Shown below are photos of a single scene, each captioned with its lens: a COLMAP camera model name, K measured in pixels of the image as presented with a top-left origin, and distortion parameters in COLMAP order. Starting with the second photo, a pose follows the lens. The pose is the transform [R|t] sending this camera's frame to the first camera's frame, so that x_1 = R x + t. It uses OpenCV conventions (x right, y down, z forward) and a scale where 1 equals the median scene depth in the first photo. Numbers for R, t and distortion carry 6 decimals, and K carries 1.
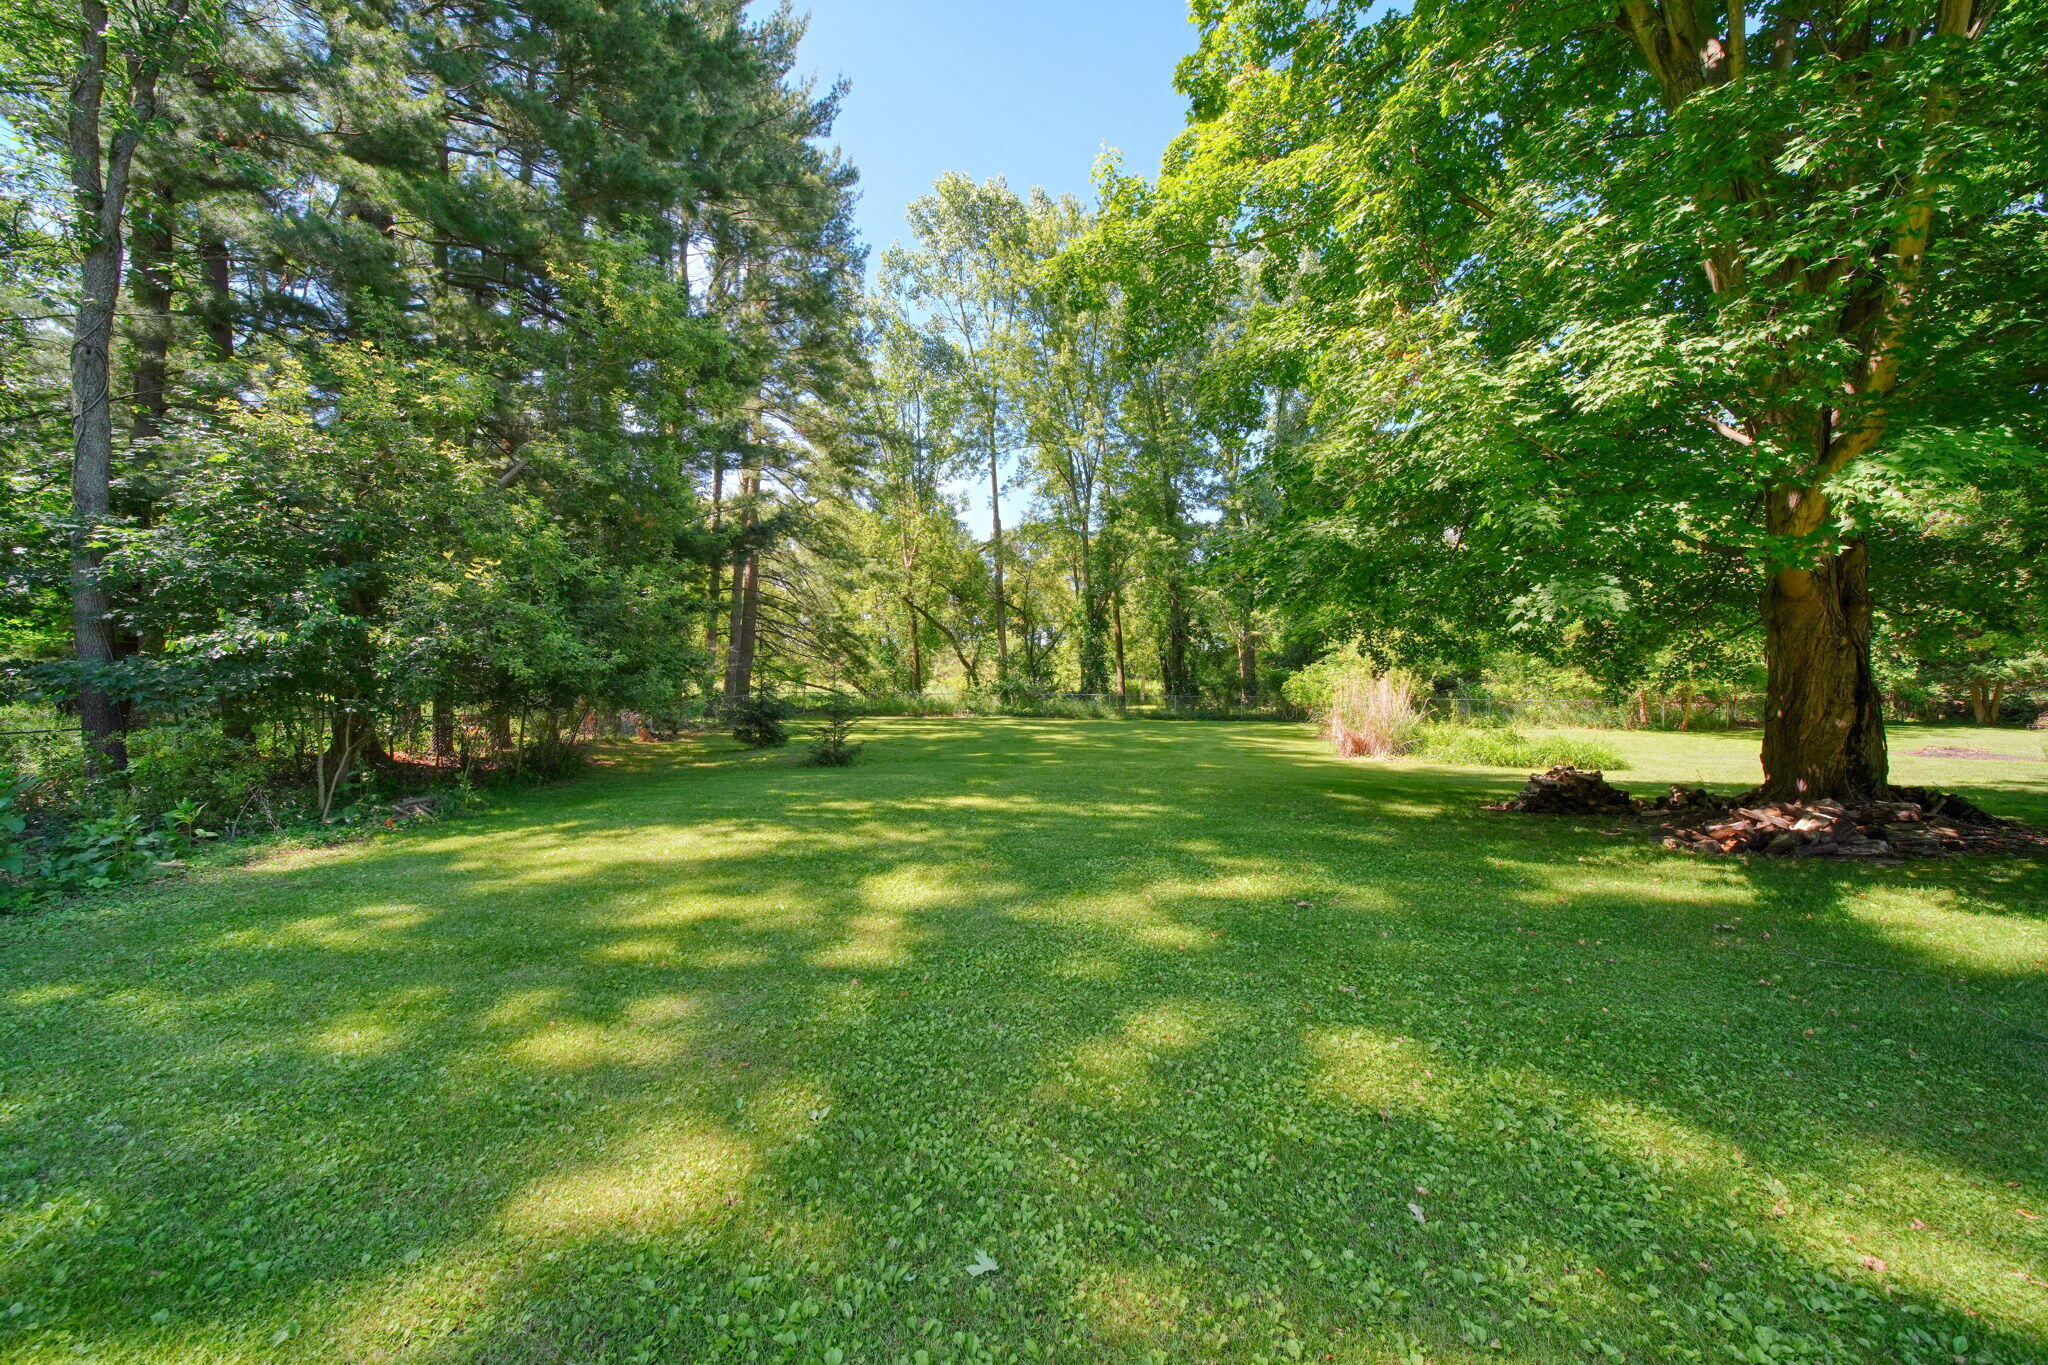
lens RADIAL K [[719.3, 0, 1026.6], [0, 719.3, 681.0], [0, 0, 1]] dist [0.006995, -0.003257]
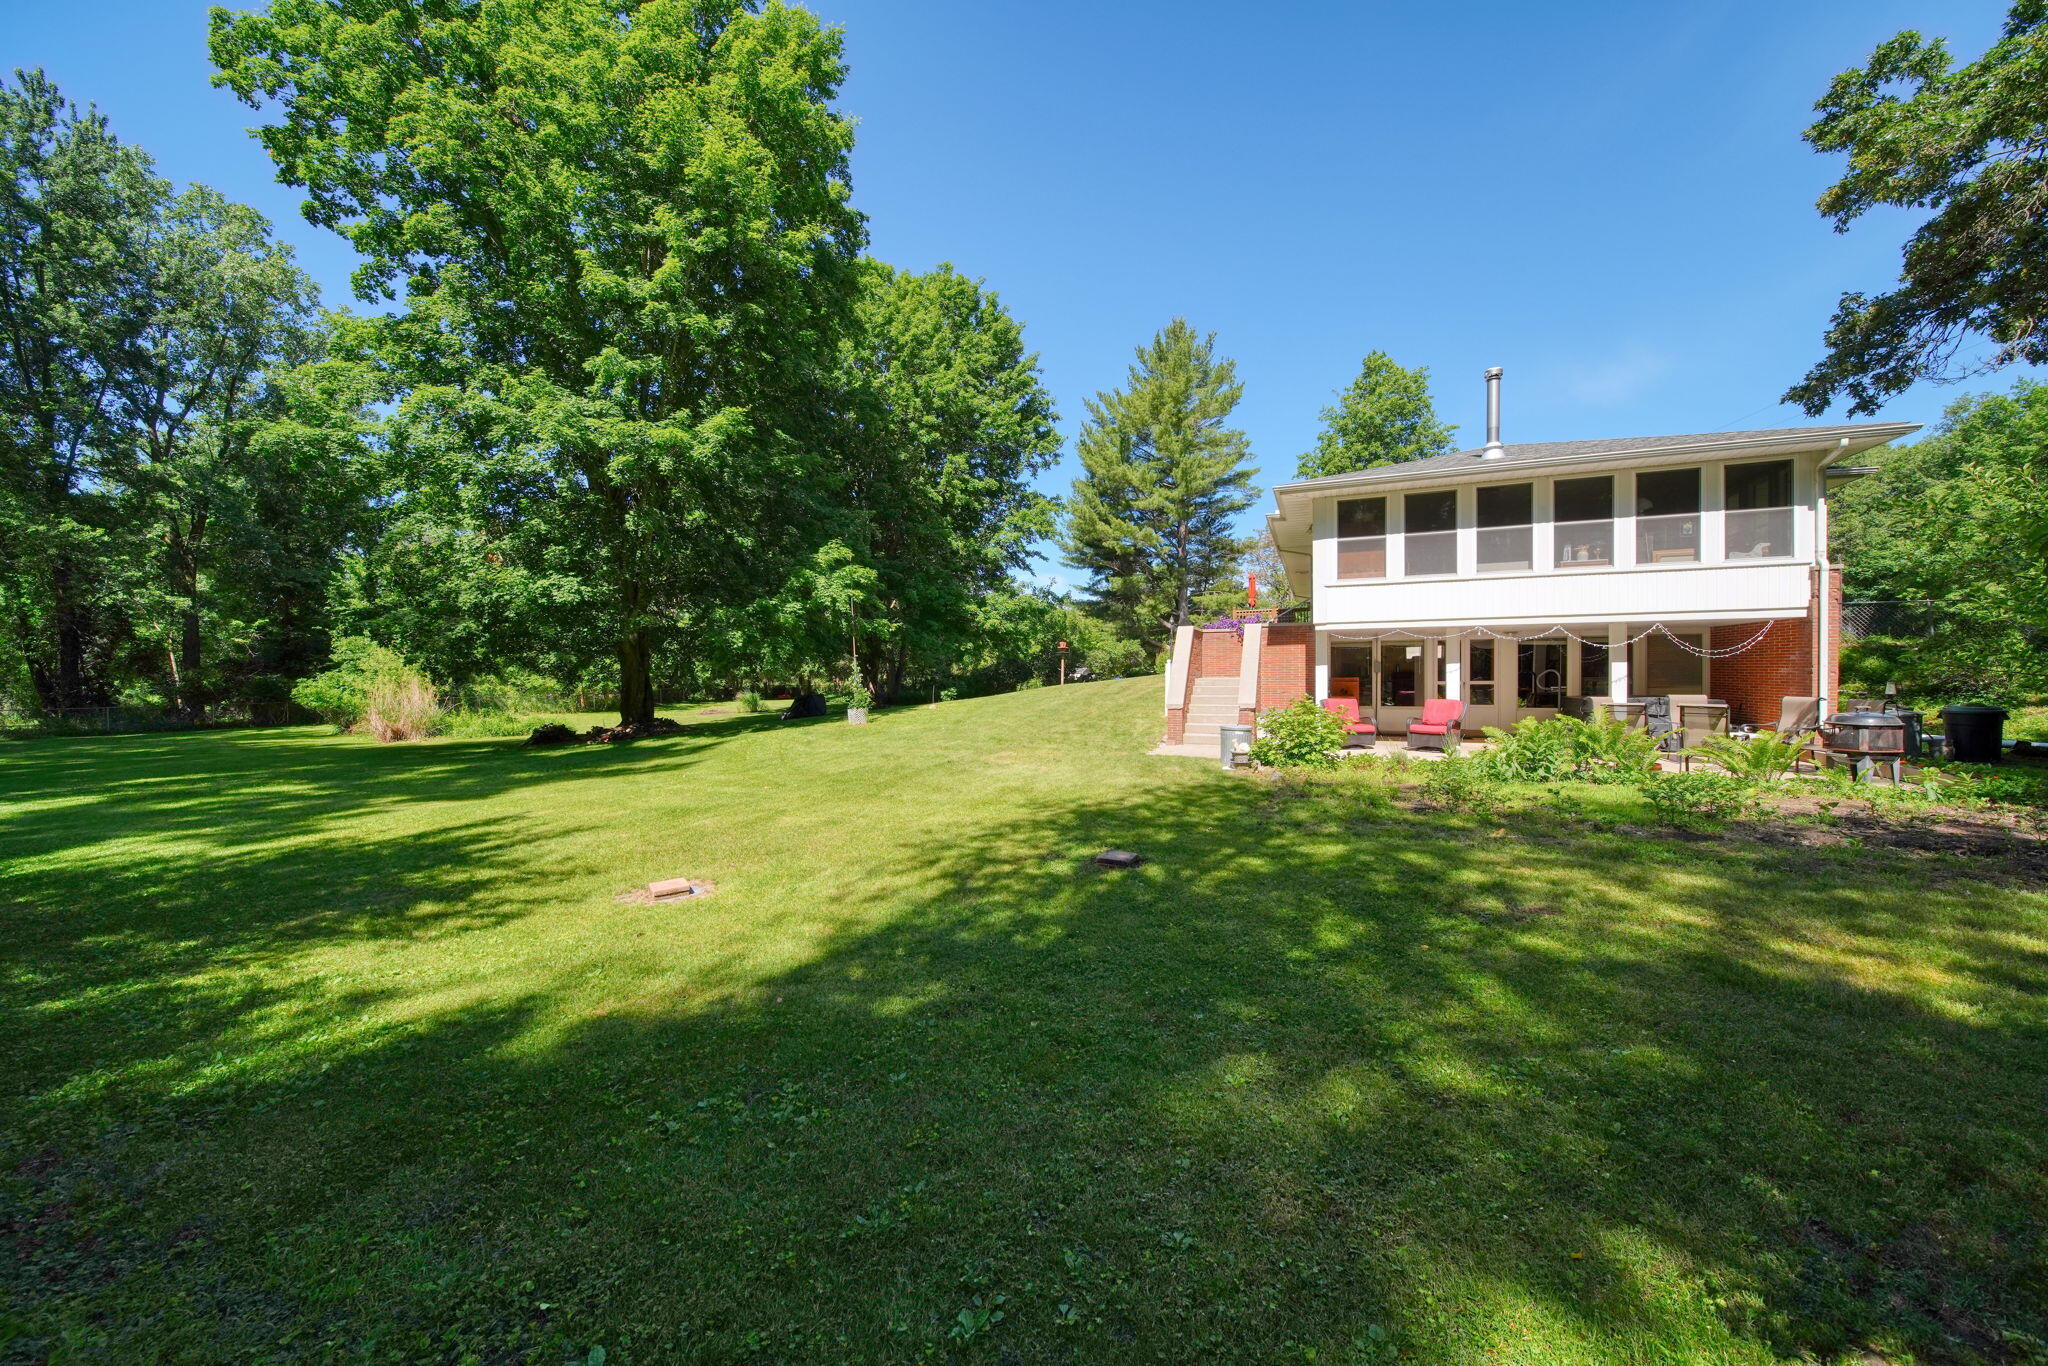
lens RADIAL K [[719.3, 0, 1026.6], [0, 719.3, 681.5], [0, 0, 1]] dist [0.006995, -0.003257]
pose [[0.311782, -0.020932, 0.949923, -0.279620], [0.017538, 0.999714, 0.016273, -0.006480], [-0.949992, 0.011586, 0.312059, -0.340772]]
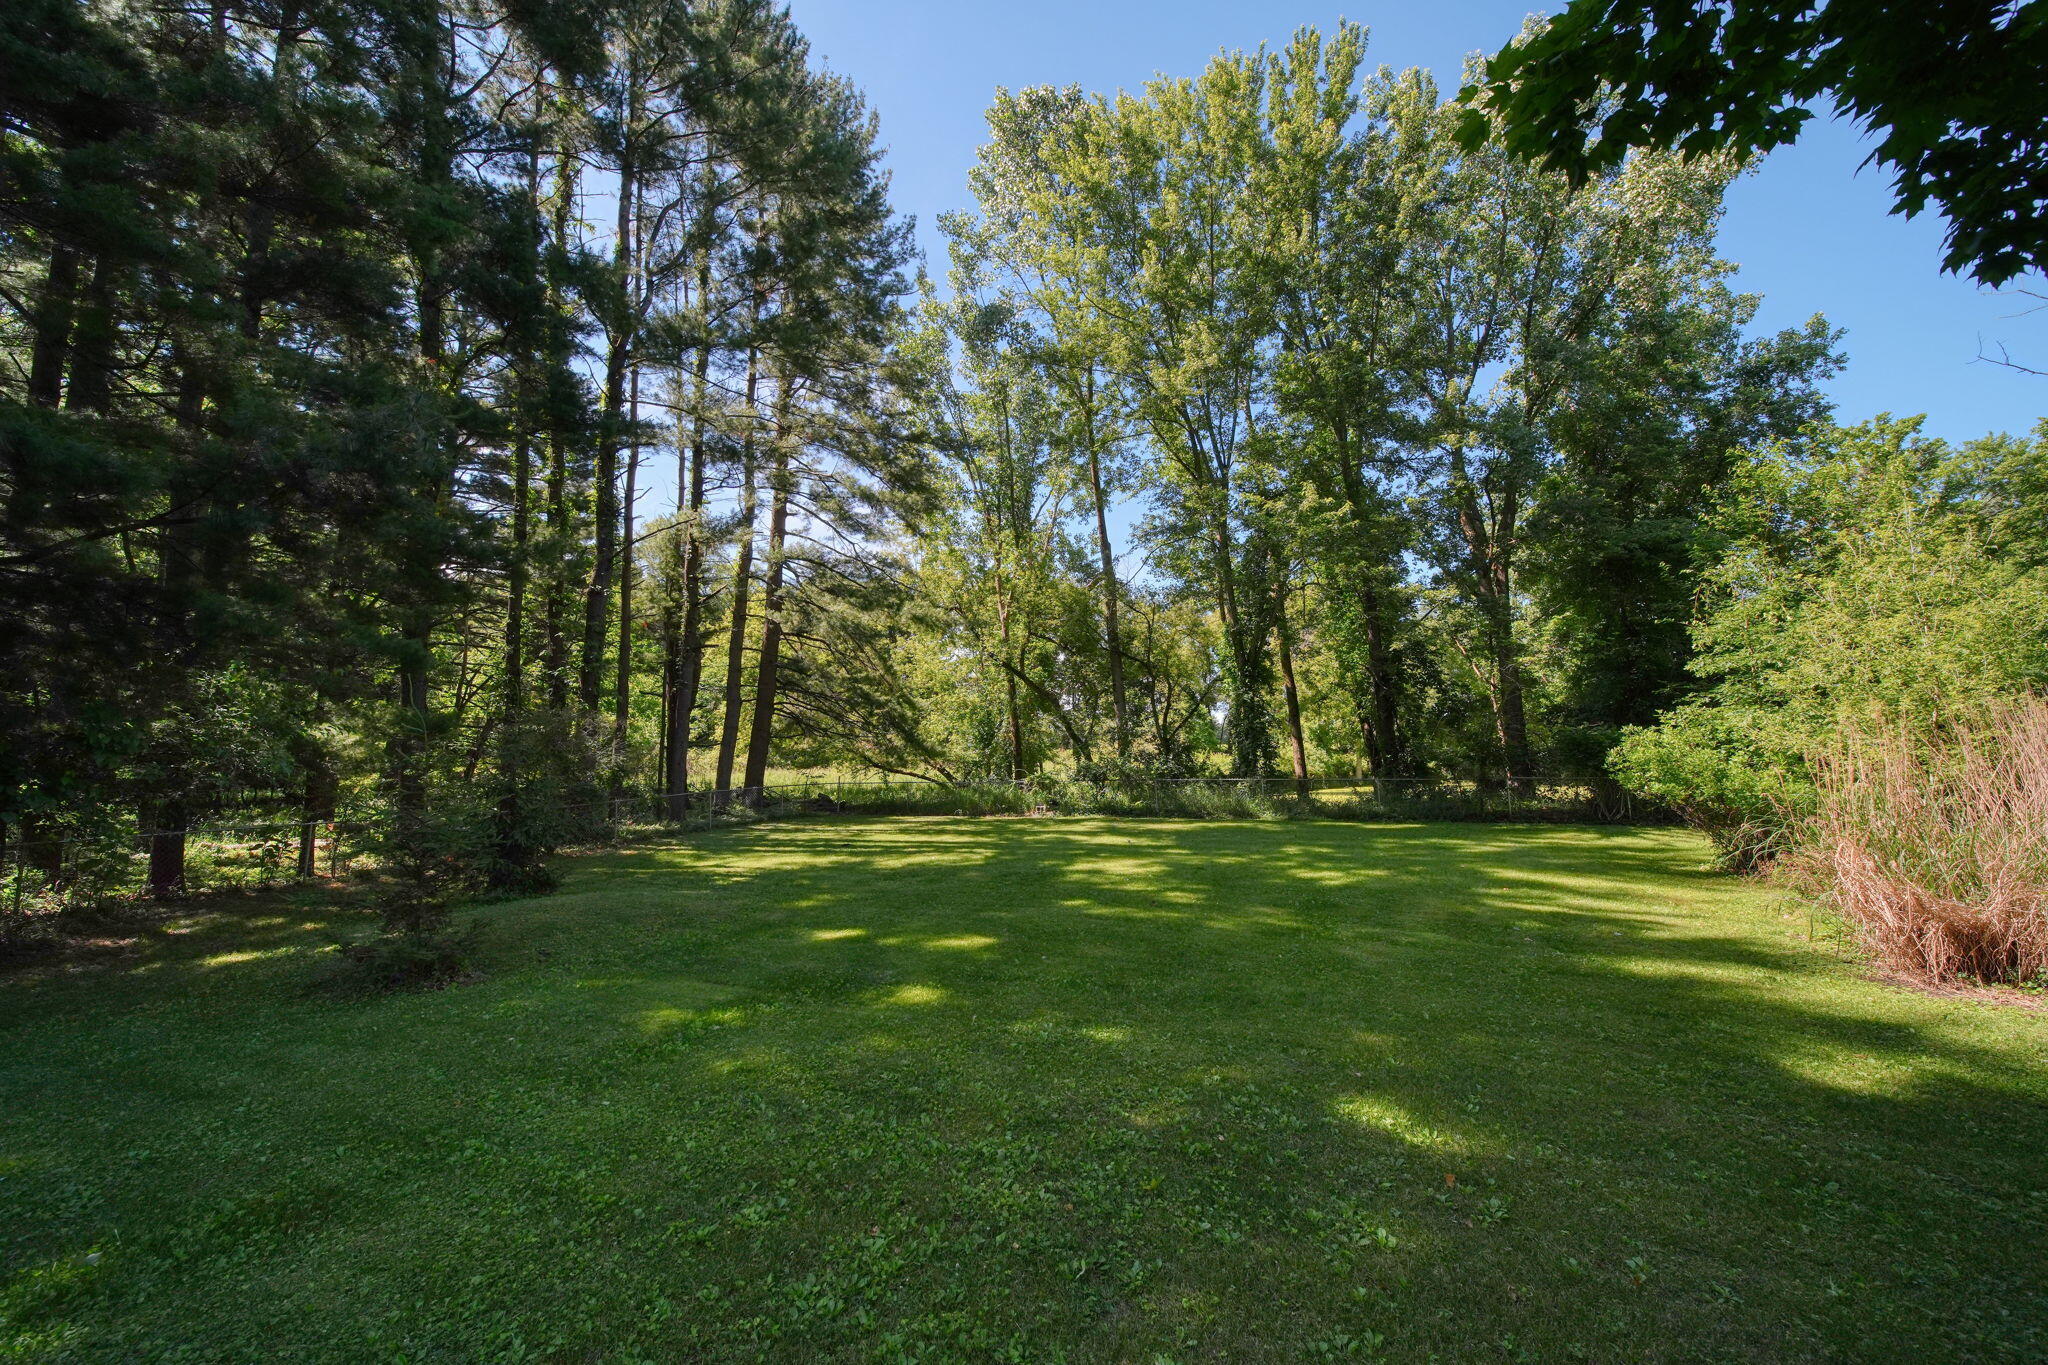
lens RADIAL K [[719.3, 0, 1026.6], [0, 719.3, 681.0], [0, 0, 1]] dist [0.006995, -0.003257]
pose [[0.958743, -0.057770, -0.278342, 0.100633], [0.025960, 0.992834, -0.116644, 0.001713], [0.283086, 0.104606, 0.953373, 0.349864]]
